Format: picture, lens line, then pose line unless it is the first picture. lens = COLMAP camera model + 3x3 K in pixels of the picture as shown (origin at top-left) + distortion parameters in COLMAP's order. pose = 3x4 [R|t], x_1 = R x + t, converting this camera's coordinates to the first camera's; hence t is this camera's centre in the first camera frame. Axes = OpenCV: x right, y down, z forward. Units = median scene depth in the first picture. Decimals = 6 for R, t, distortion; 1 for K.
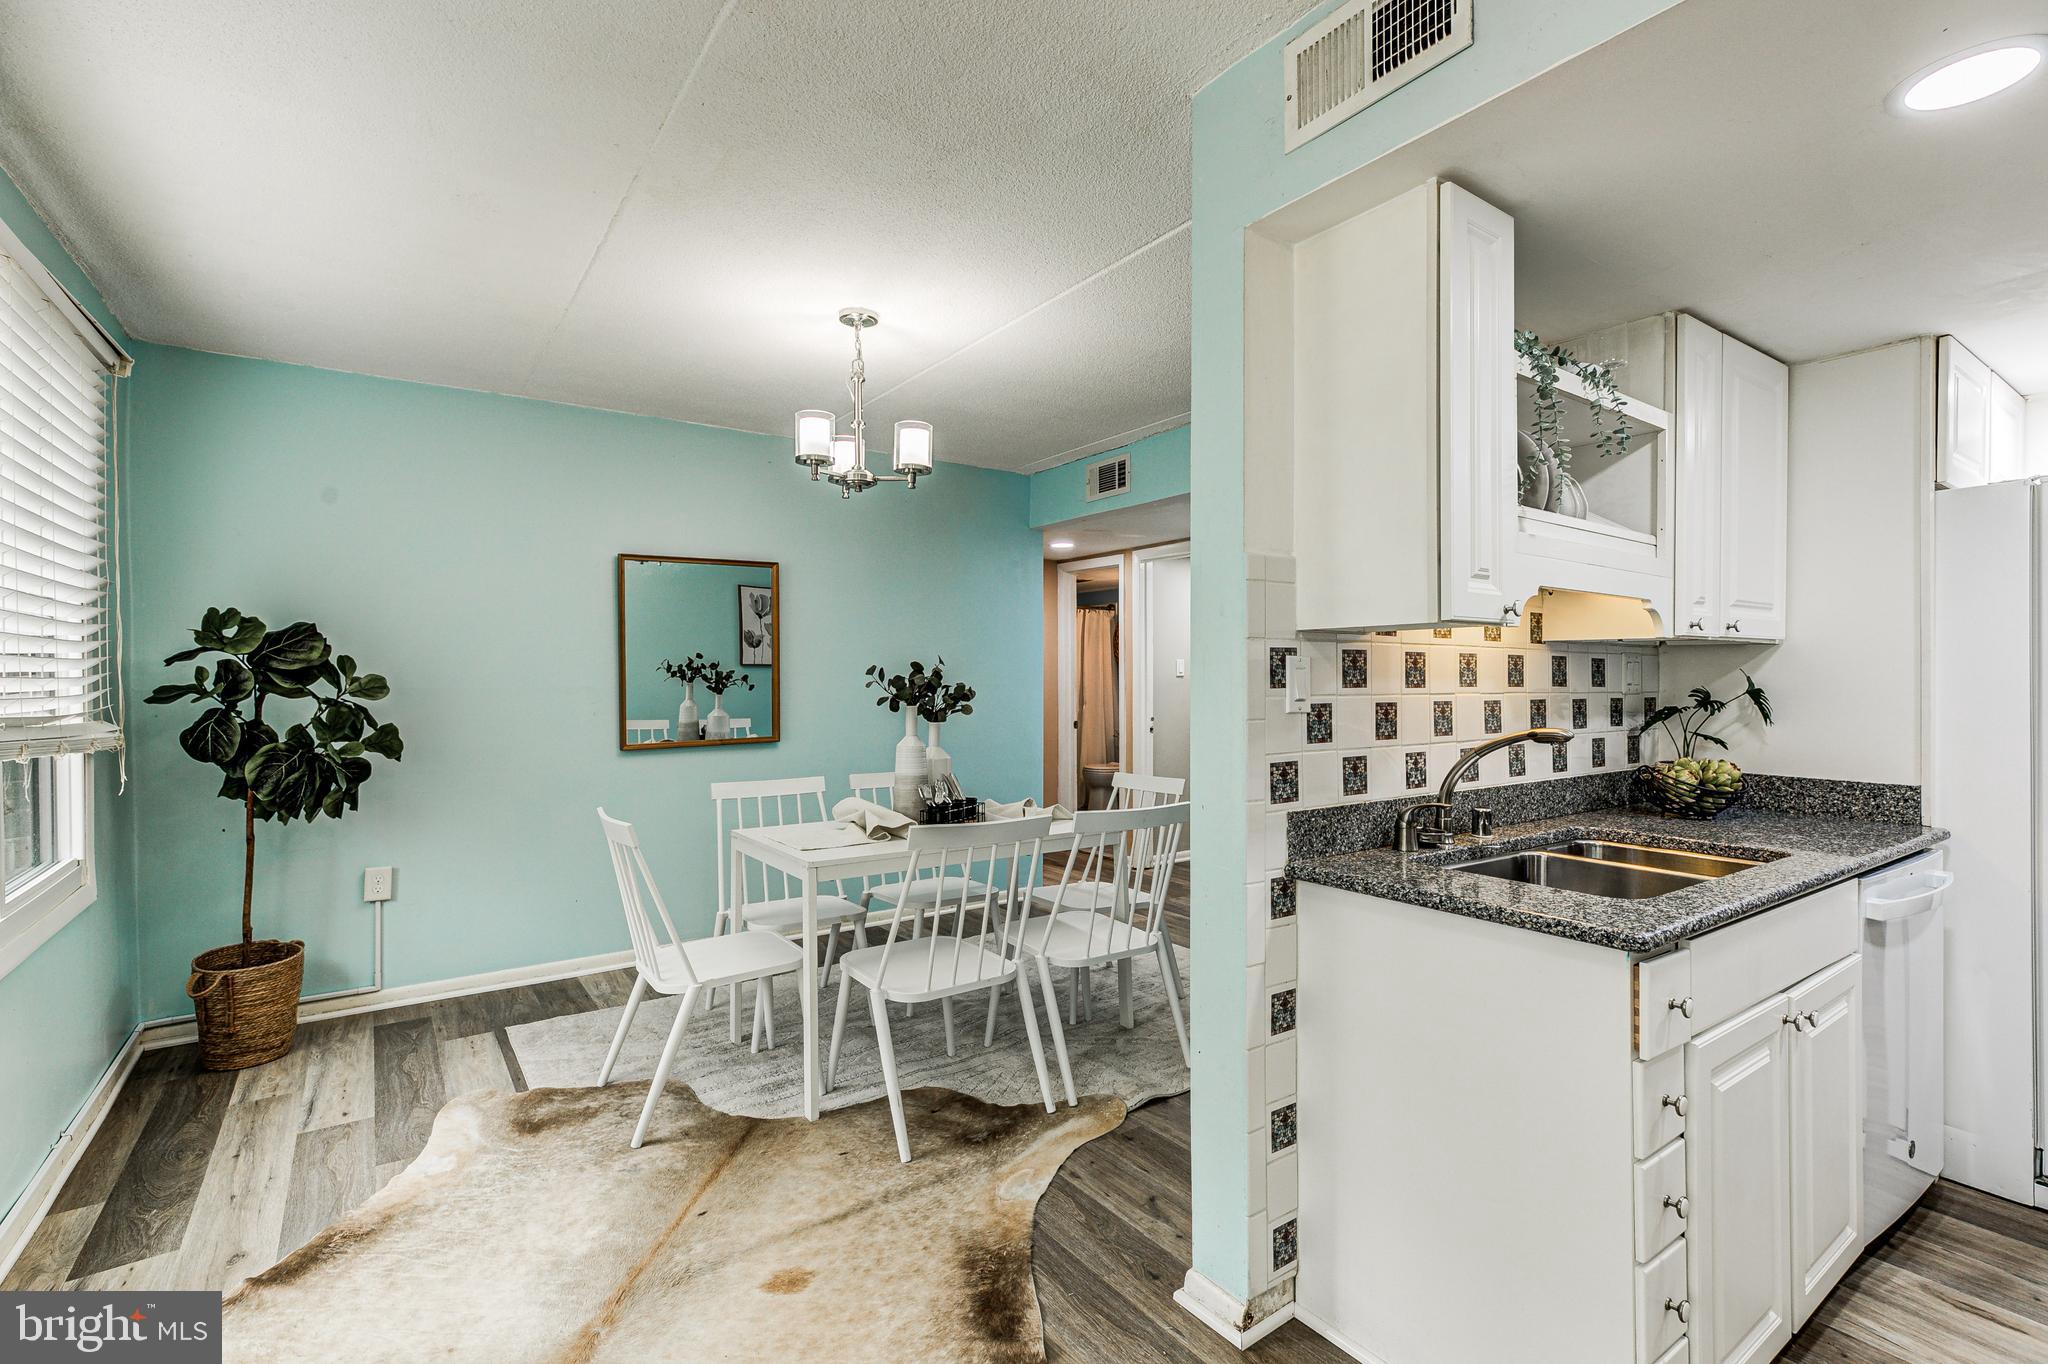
lens RADIAL K [[931.5, 0, 1031.9], [0, 931.5, 671.5], [0, 0, 1]] dist [0.011573, 0.000656]
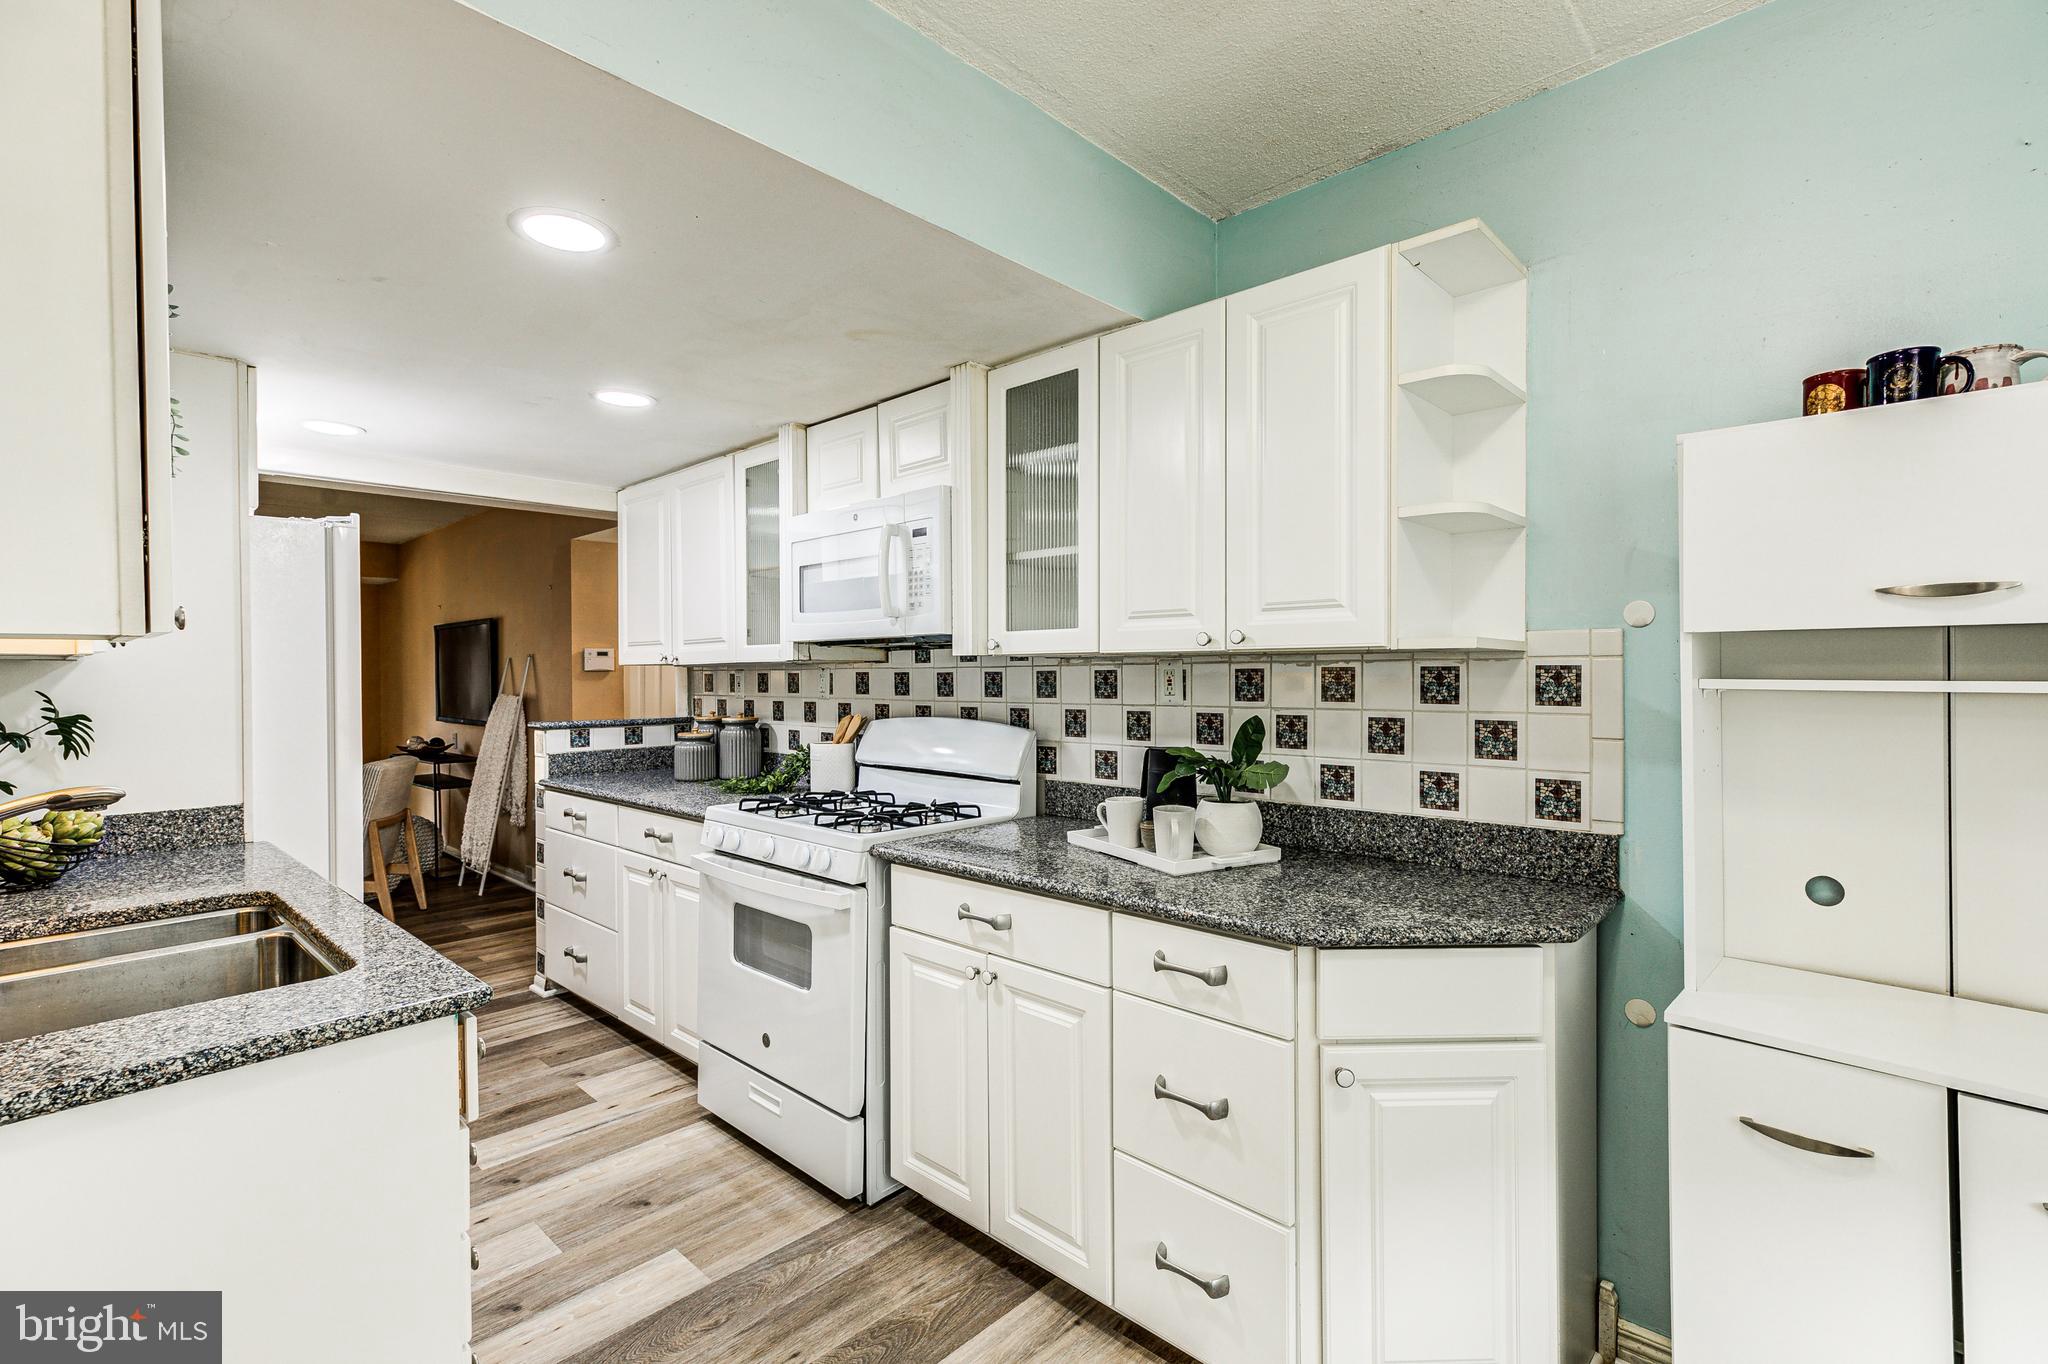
lens RADIAL K [[931.5, 0, 1035.1], [0, 931.5, 681.0], [0, 0, 1]] dist [0.011573, 0.000656]
pose [[-0.205184, -0.007335, 0.978696, -0.211792], [0.001556, 0.999968, 0.007821, -0.016103], [-0.978722, 0.003127, -0.205166, 0.370621]]
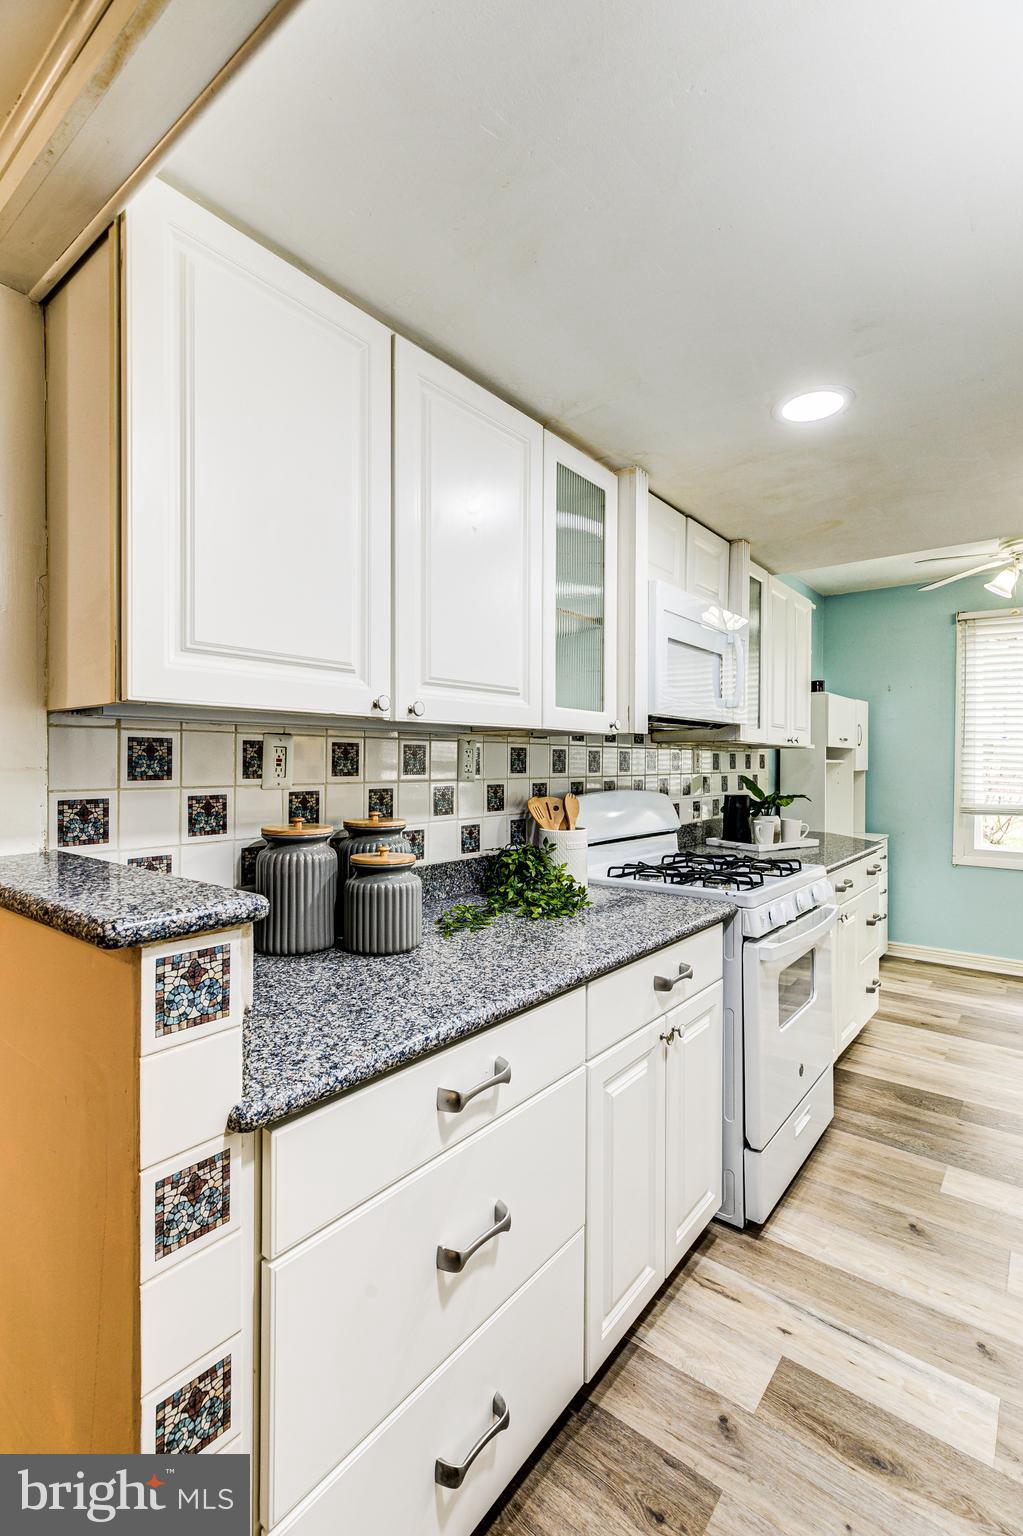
lens RADIAL K [[698.6, 0, 514.8], [0, 698.6, 773.0], [0, 0, 1]] dist [0.011573, 0.000656]
pose [[-0.958720, 0.004815, -0.284311, 1.470256], [0.003228, 0.999976, 0.006048, 0.008398], [0.284333, 0.004881, -0.958713, 1.202971]]
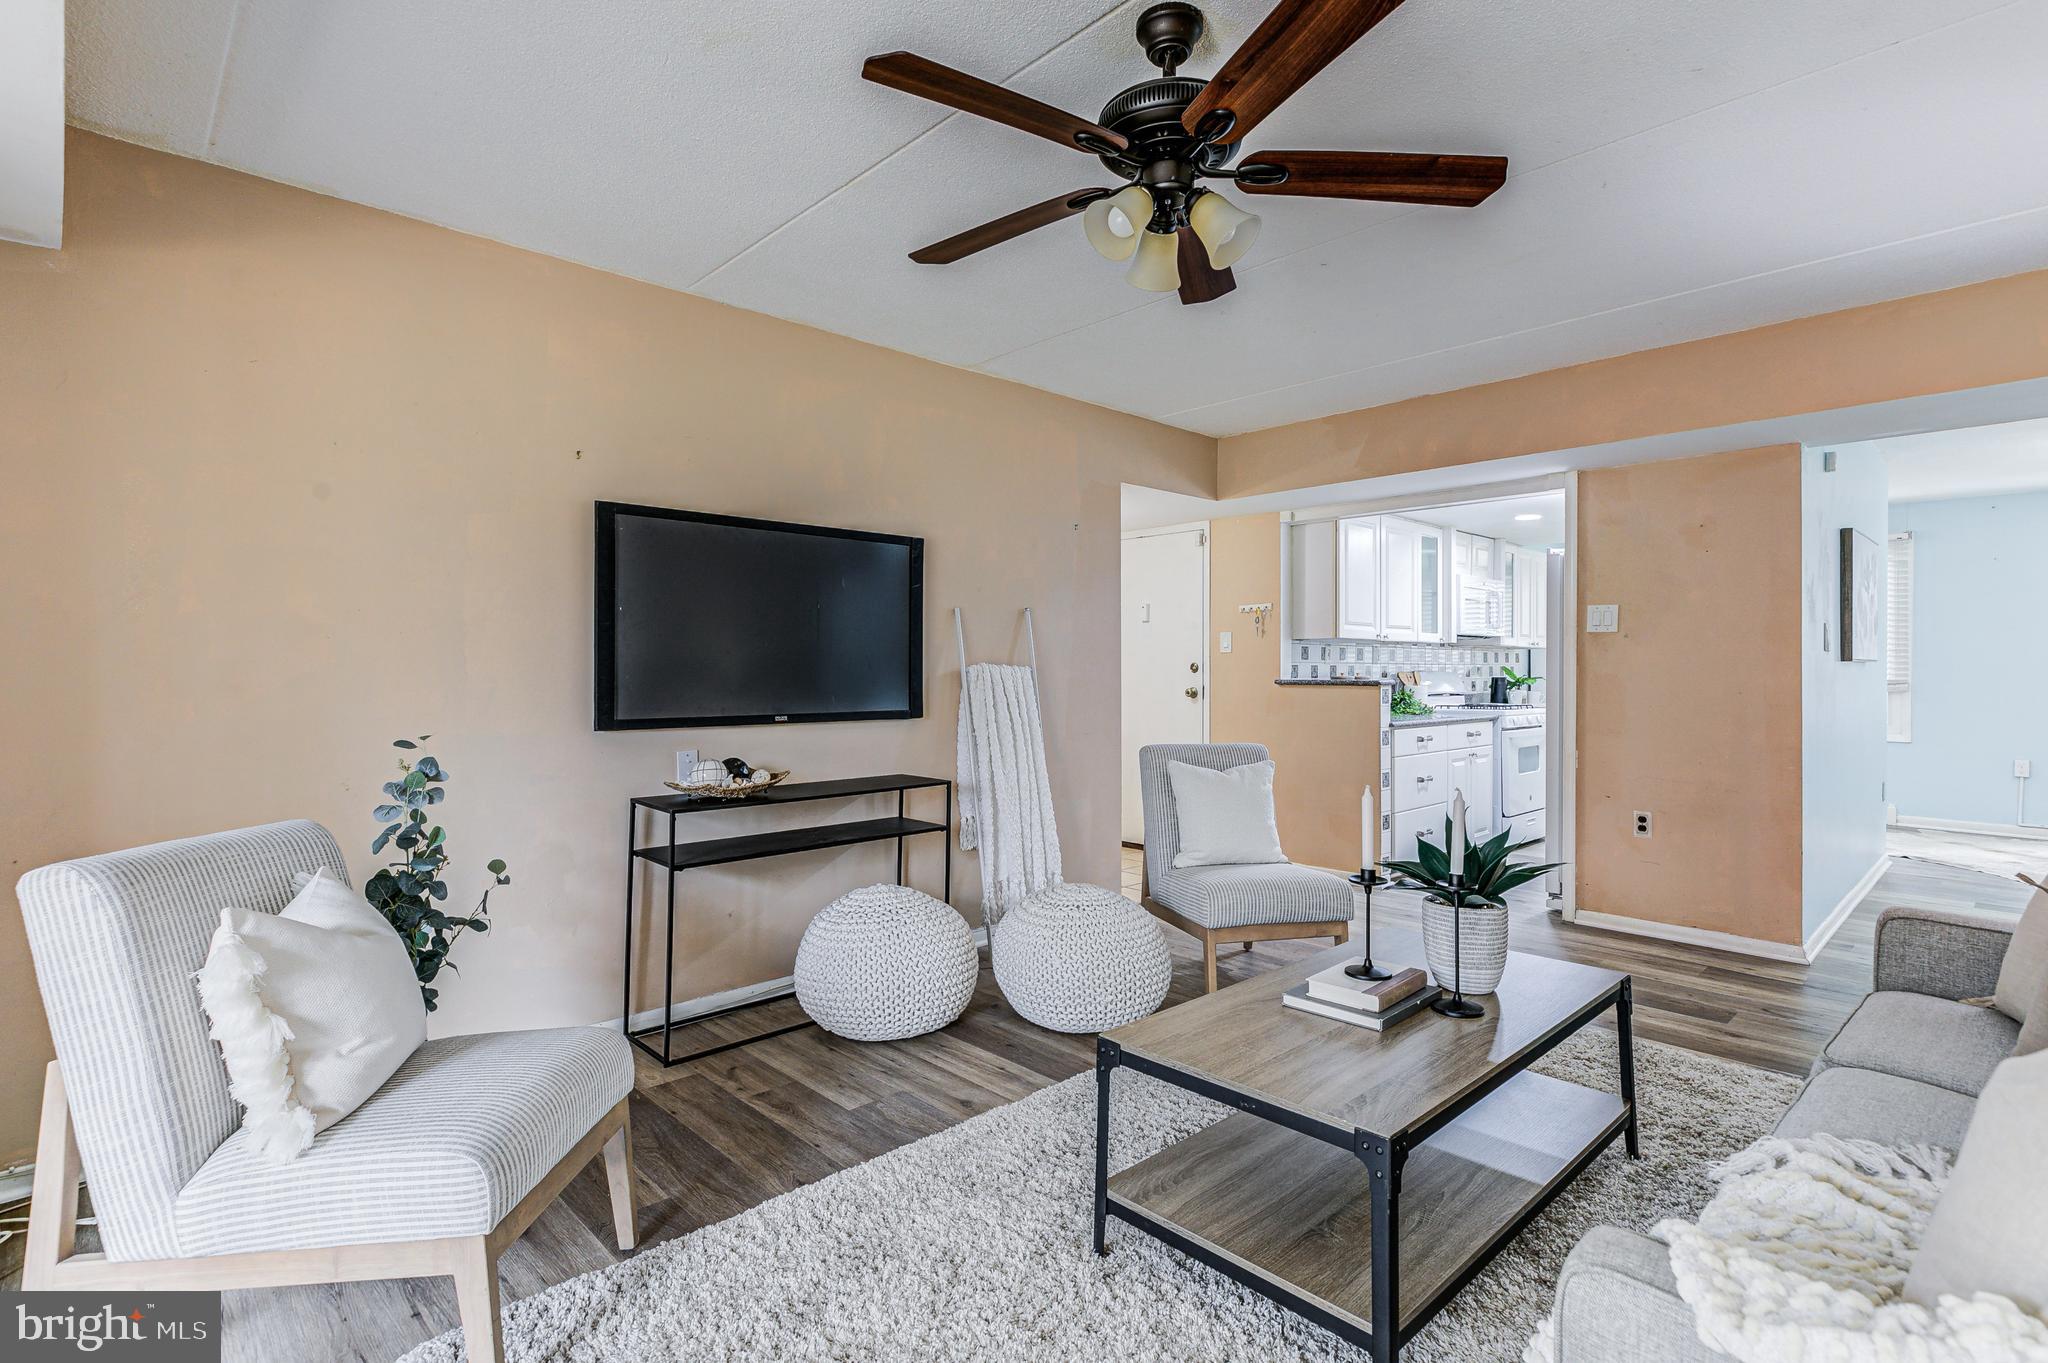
lens RADIAL K [[1000.4, 0, 1015.9], [0, 1000.4, 677.1], [0, 0, 1]] dist [-0.001806, -0.000265]
pose [[-0.989628, 0.001236, -0.143650, 2.651398], [0.001695, 0.999994, -0.003076, 0.065933], [0.143645, -0.003287, -0.989624, 2.953185]]
